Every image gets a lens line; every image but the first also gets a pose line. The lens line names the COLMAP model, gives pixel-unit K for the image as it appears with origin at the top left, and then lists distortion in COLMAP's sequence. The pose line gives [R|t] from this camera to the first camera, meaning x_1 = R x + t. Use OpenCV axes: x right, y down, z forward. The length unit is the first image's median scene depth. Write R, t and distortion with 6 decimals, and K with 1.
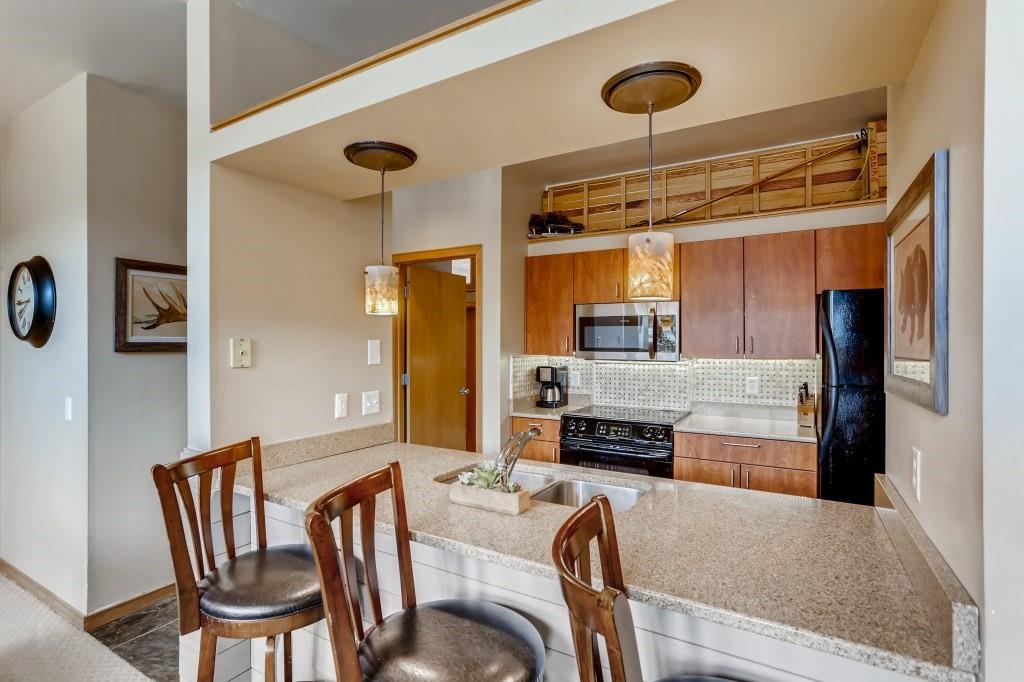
lens RADIAL K [[501.2, 0, 501.0], [0, 501.2, 342.5], [0, 0, 1]] dist [-0.026129, 0.029236]
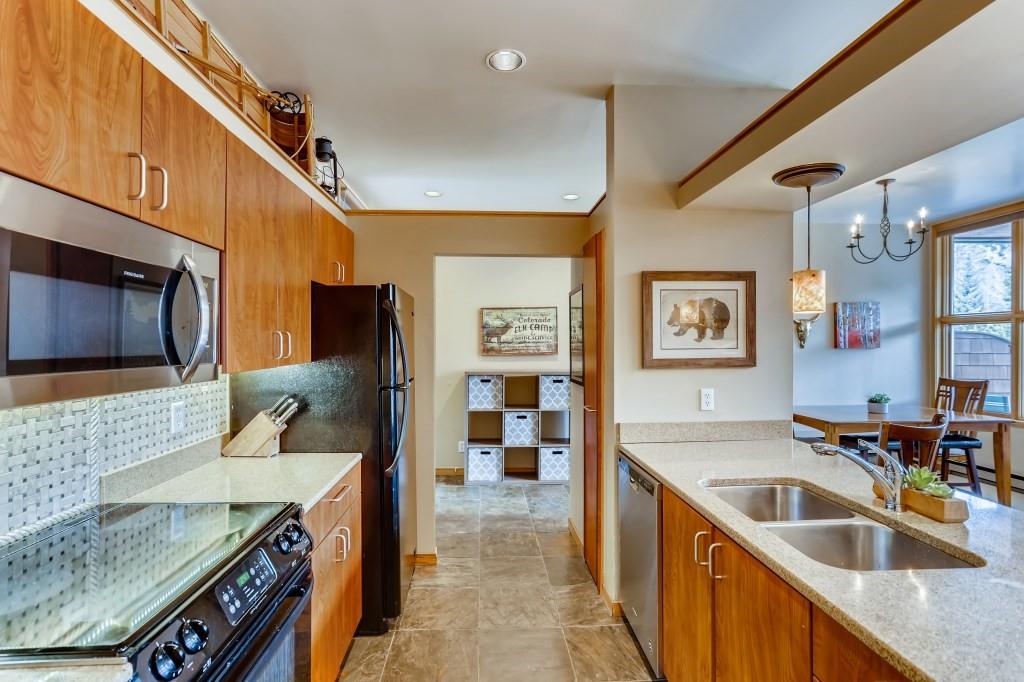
lens RADIAL K [[503.1, 0, 507.6], [0, 503.1, 346.3], [0, 0, 1]] dist [-0.003553, 0.000223]
pose [[-0.562996, -0.007790, 0.826423, -0.176092], [-0.001121, 0.999962, 0.008663, 0.001104], [-0.826459, 0.003951, -0.562983, 1.035713]]
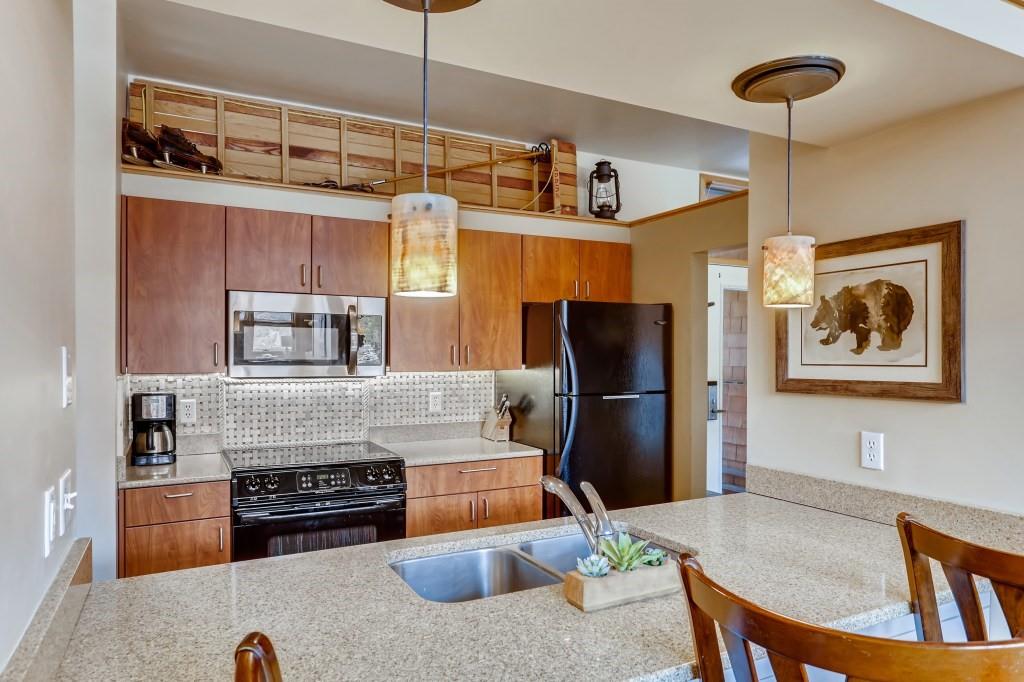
lens RADIAL K [[651.2, 0, 501.5], [0, 651.2, 358.2], [0, 0, 1]] dist [0.002608, 0.002444]
pose [[0.528285, -0.006990, 0.849038, -0.398026], [-0.002282, 0.999951, 0.009653, -0.000405], [-0.849064, -0.007037, 0.528243, 0.318605]]
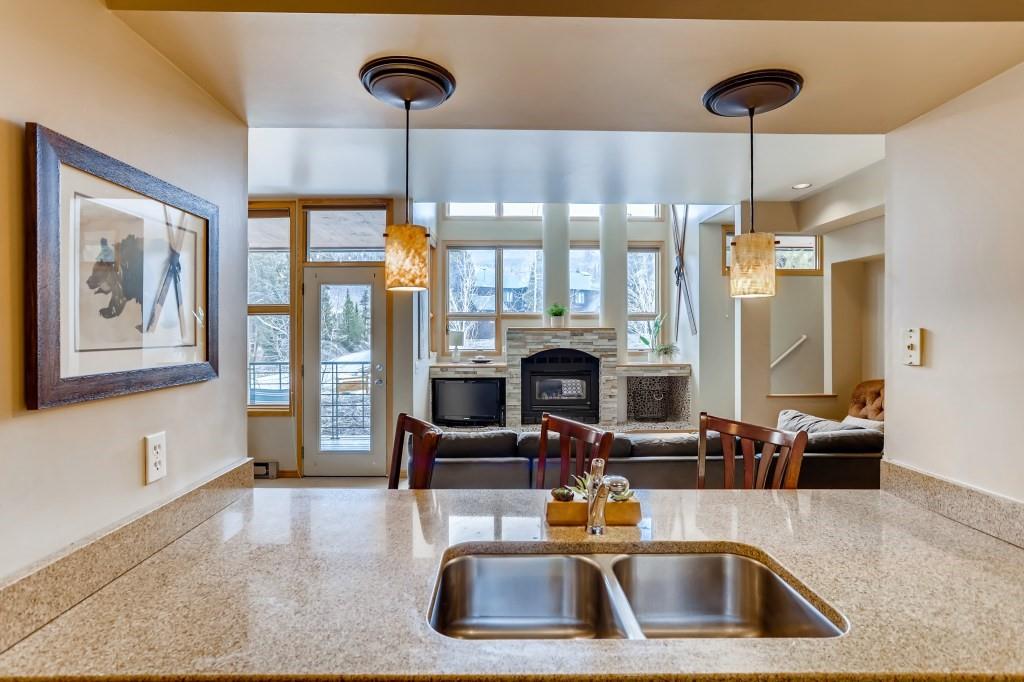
lens RADIAL K [[527.5, 0, 499.7], [0, 527.5, 336.6], [0, 0, 1]] dist [-0.000674, 0.000344]
pose [[-0.846739, -0.000912, -0.532008, 0.282215], [-0.002358, 0.999995, 0.002038, 0.002359], [0.532004, 0.002980, -0.846737, 0.793726]]
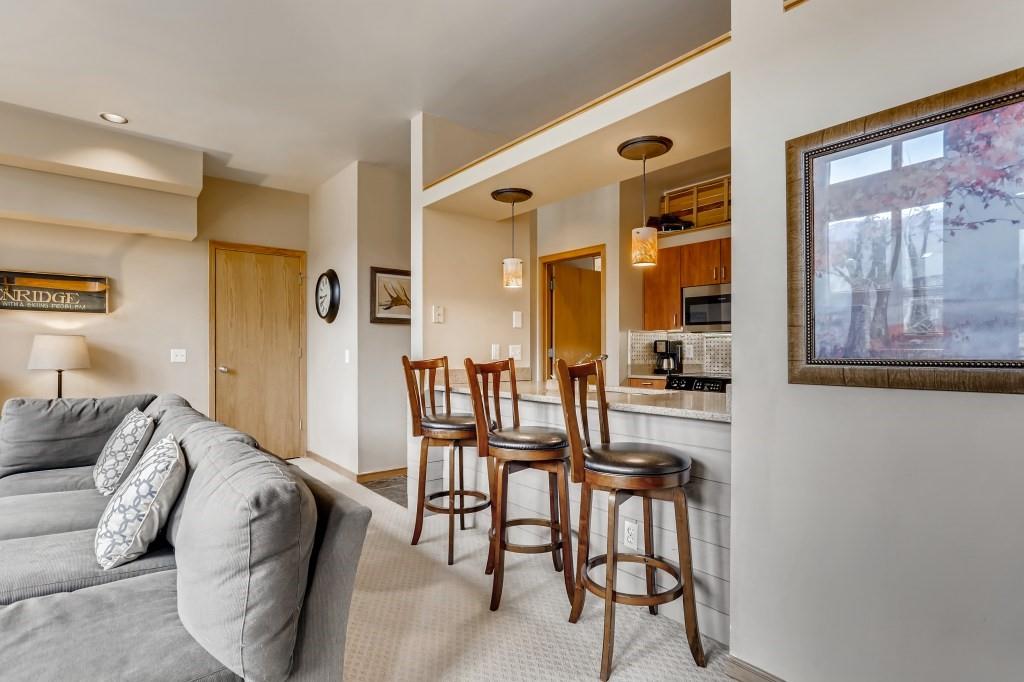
lens RADIAL K [[503.1, 0, 507.6], [0, 503.1, 346.3], [0, 0, 1]] dist [-0.003553, 0.000223]
pose [[0.943939, -0.003689, -0.330099, 0.167131], [0.001474, 0.999975, -0.006961, 0.084012], [0.330116, 0.006085, 0.943921, -0.335890]]
